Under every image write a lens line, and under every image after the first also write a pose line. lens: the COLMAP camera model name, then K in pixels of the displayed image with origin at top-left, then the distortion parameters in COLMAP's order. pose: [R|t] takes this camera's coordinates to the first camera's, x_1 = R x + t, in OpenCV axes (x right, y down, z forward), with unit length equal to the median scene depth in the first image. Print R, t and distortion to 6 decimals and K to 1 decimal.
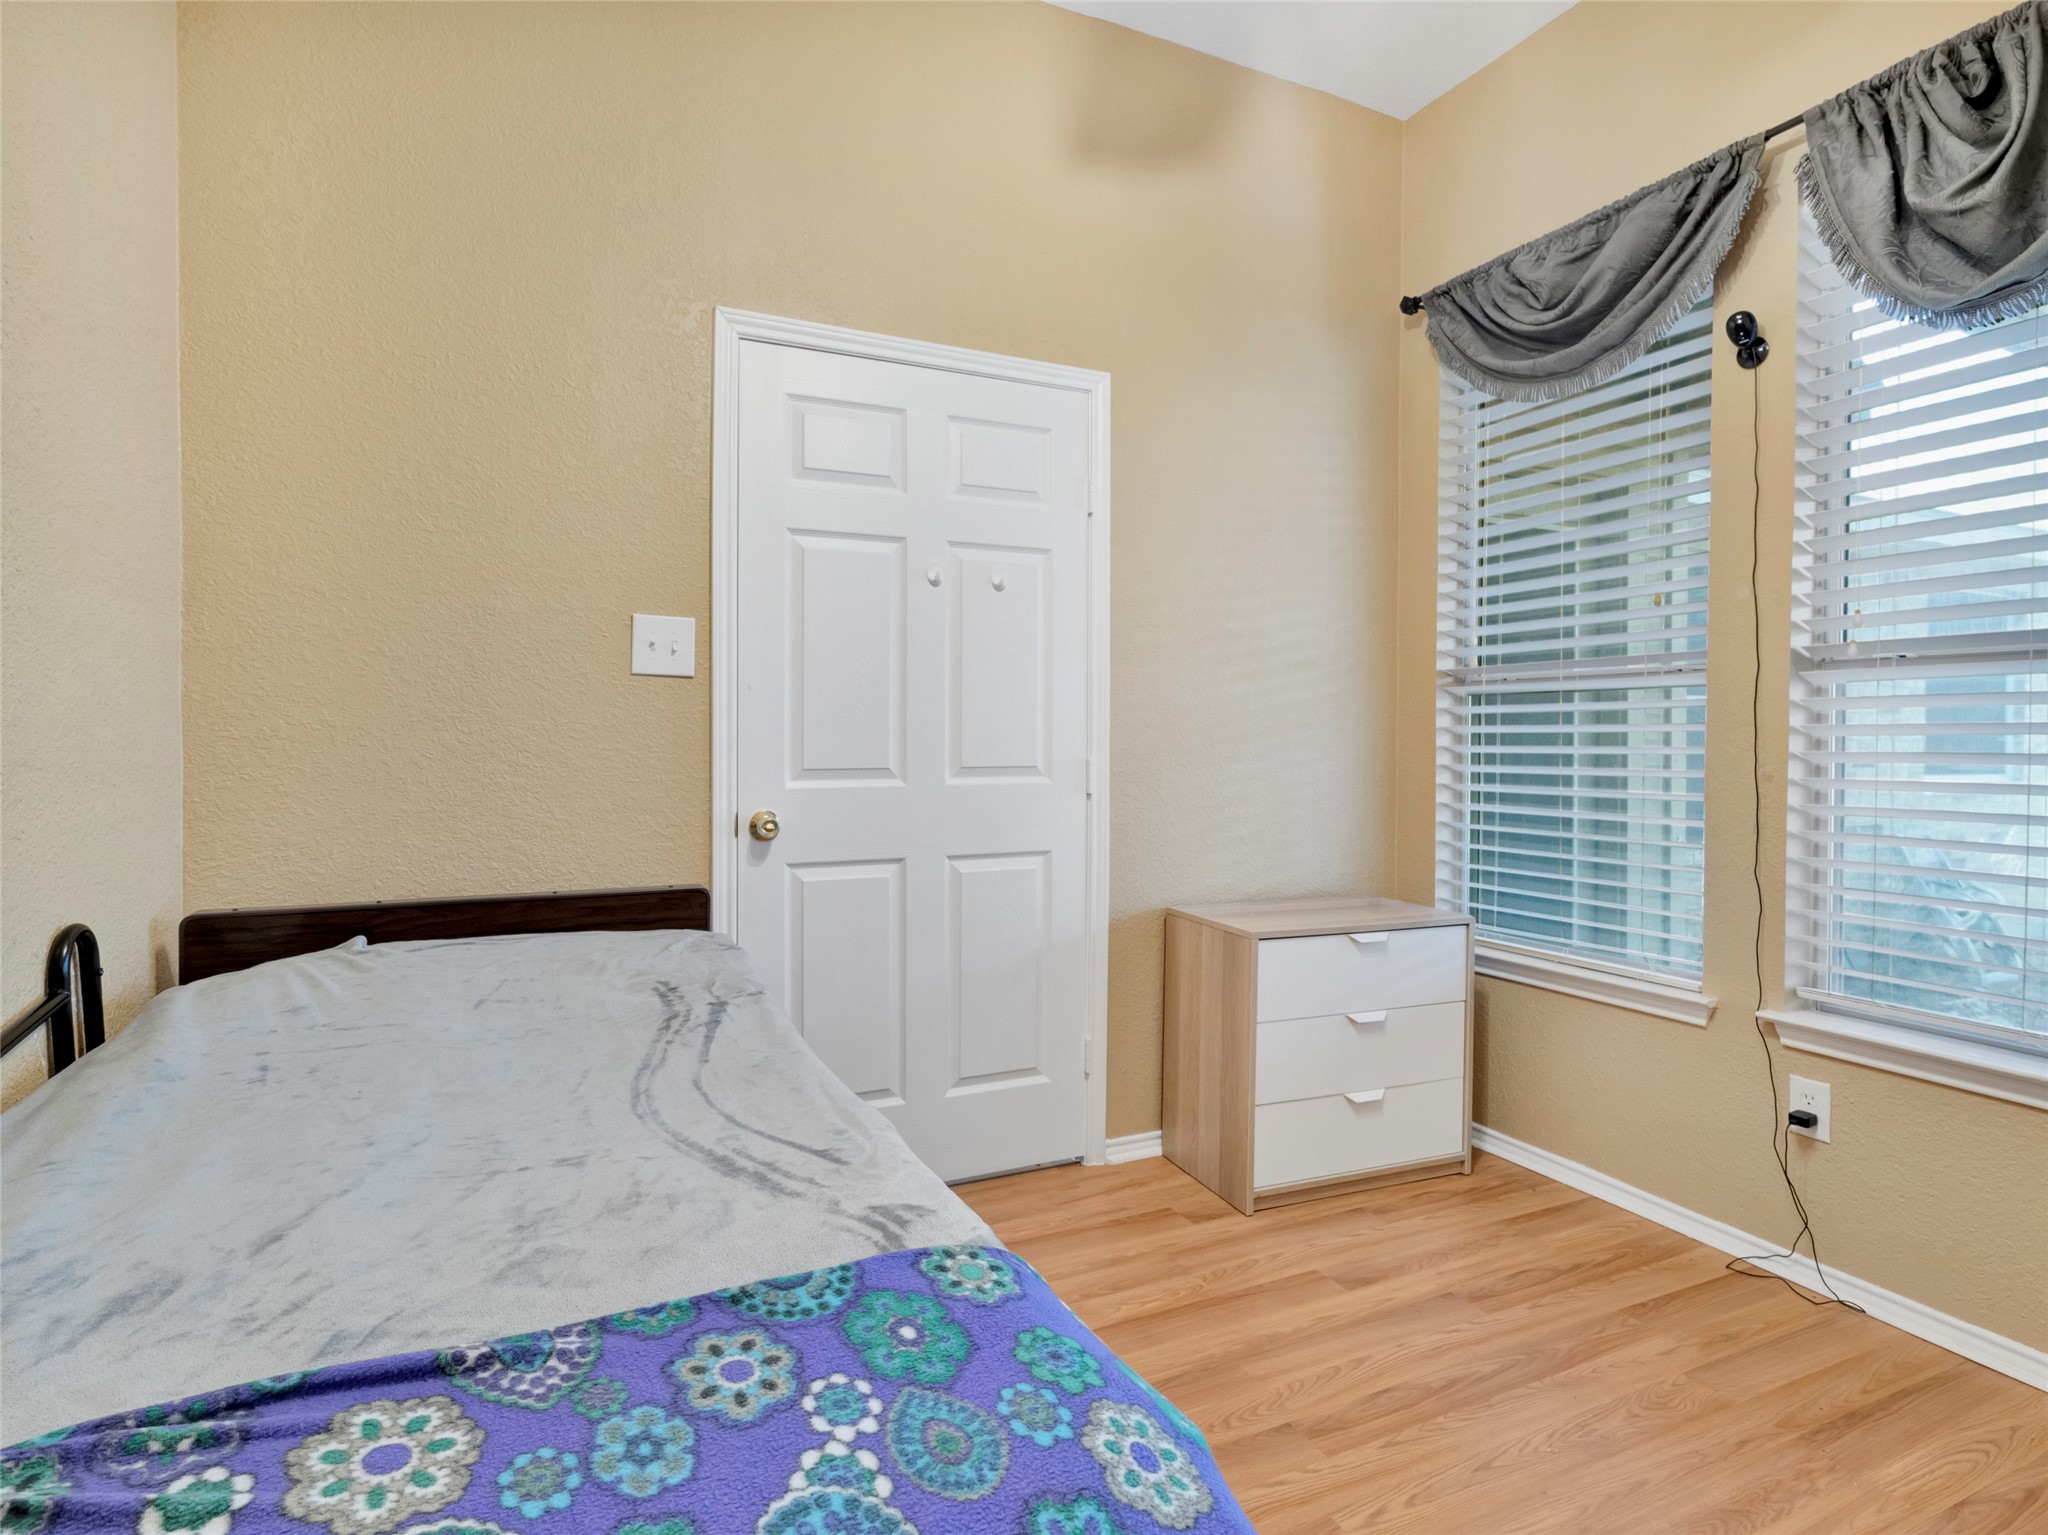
lens RADIAL K [[1065.1, 0, 1025.9], [0, 1065.1, 740.1], [0, 0, 1]] dist [0.002835, 0.000217]
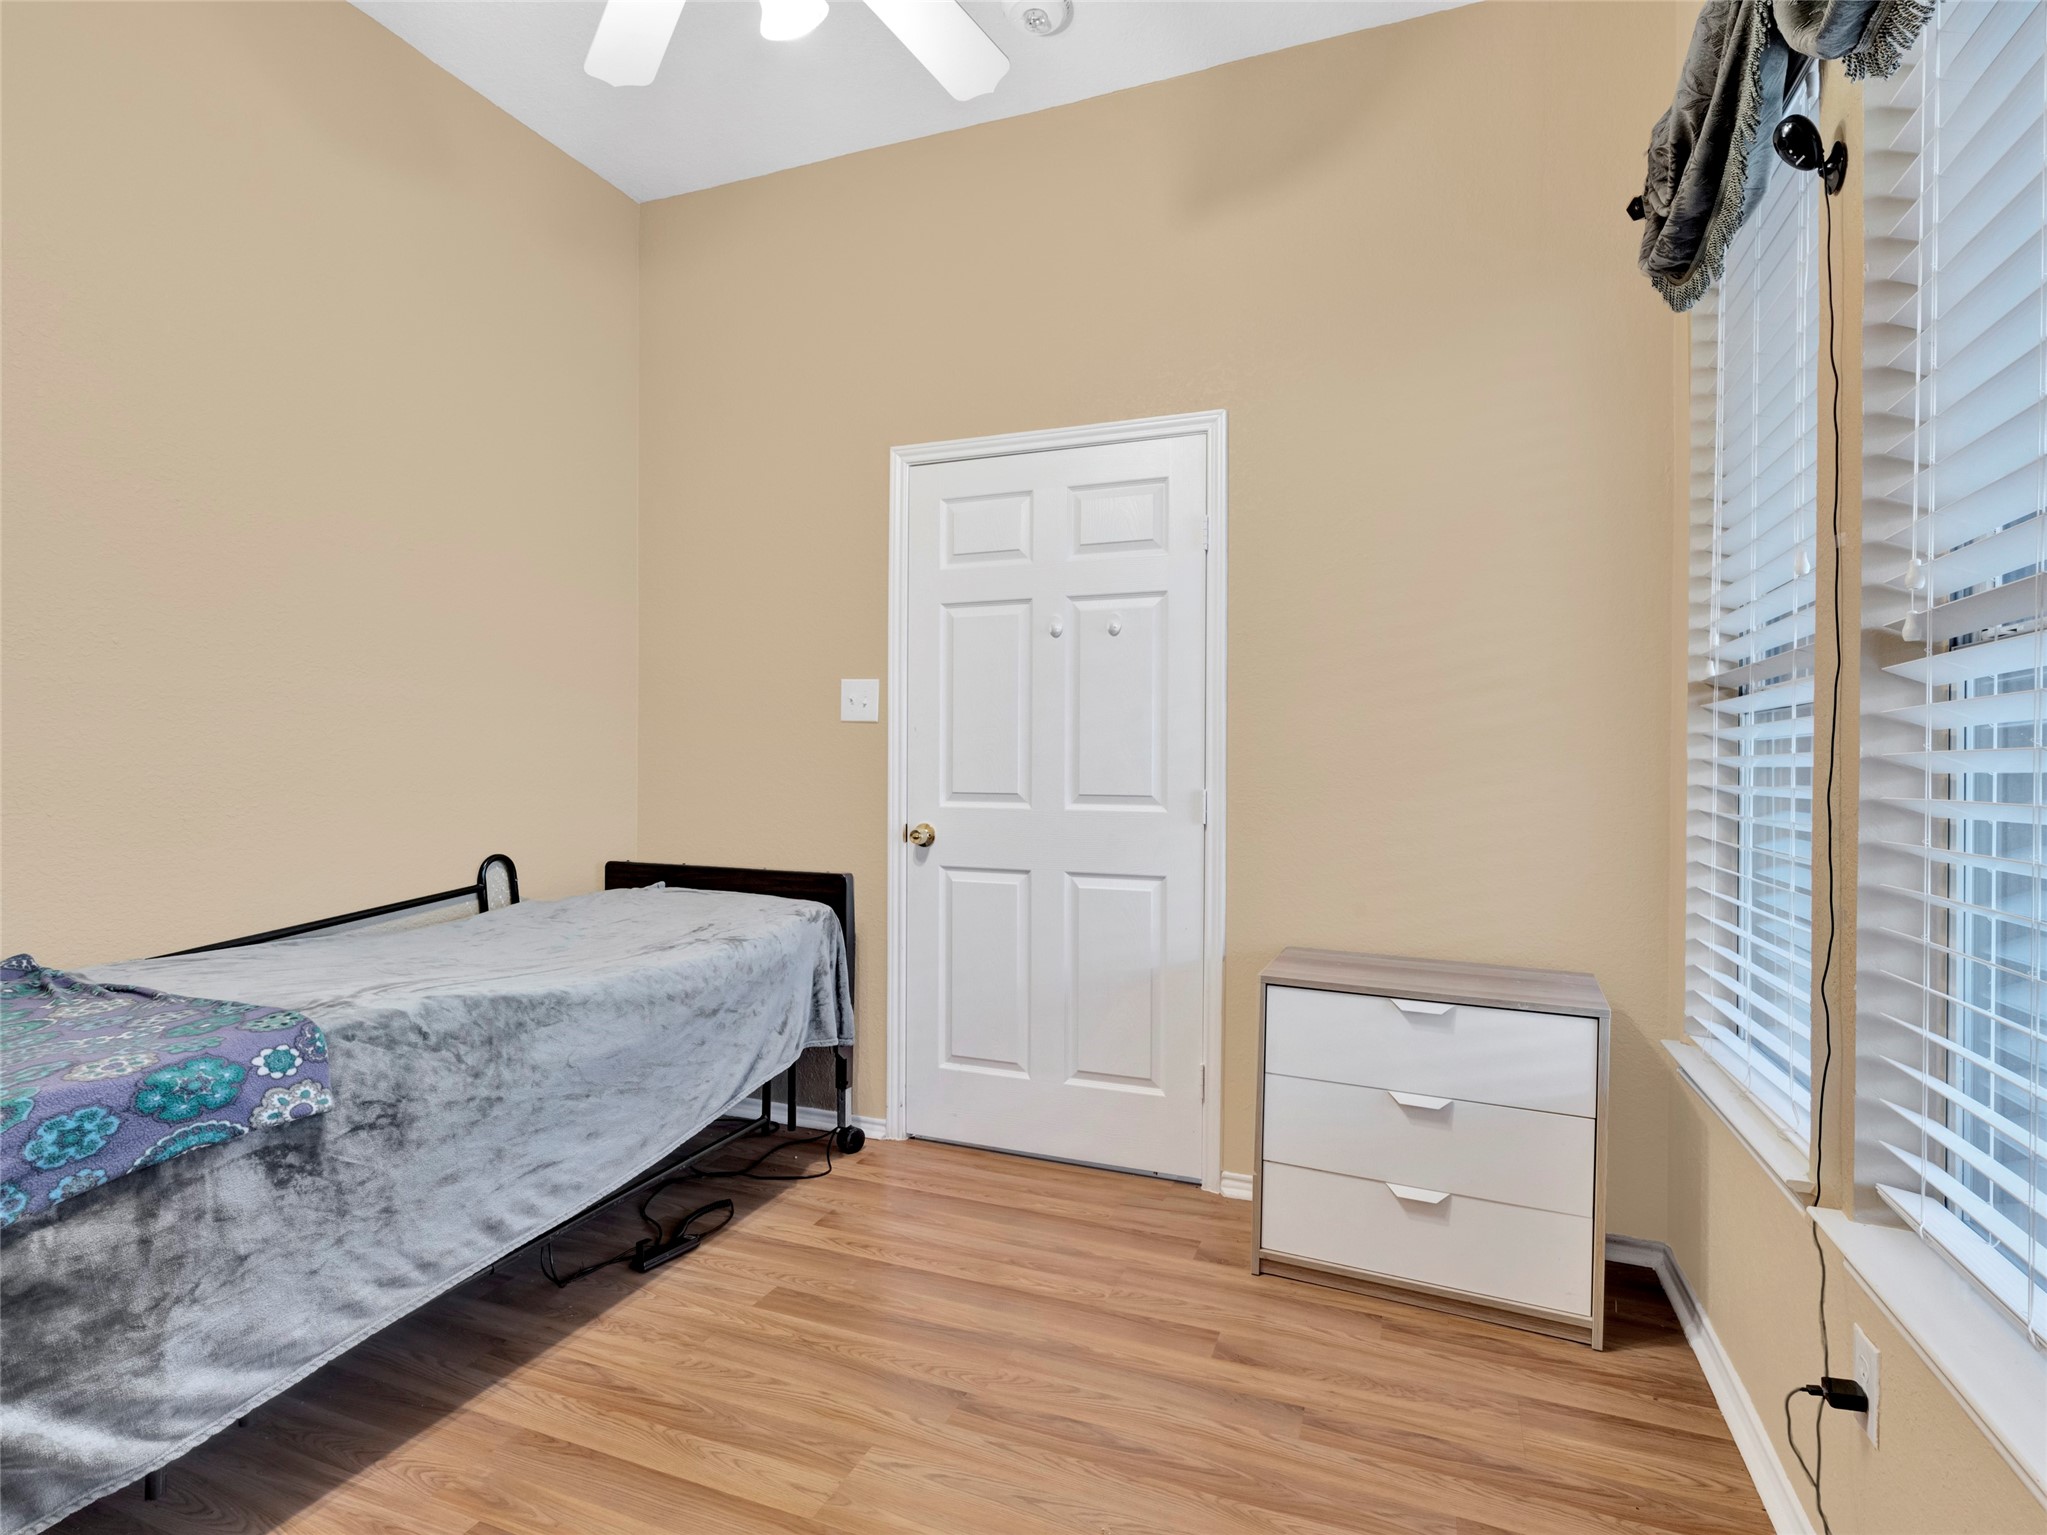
lens RADIAL K [[1033.3, 0, 1014.7], [0, 1033.3, 763.0], [0, 0, 1]] dist [0.001069, -0.000305]
pose [[0.684905, 0.001467, -0.728631, 0.733092], [-0.010268, 0.999918, -0.007639, 0.001057], [0.728560, 0.012714, 0.684864, 0.210294]]
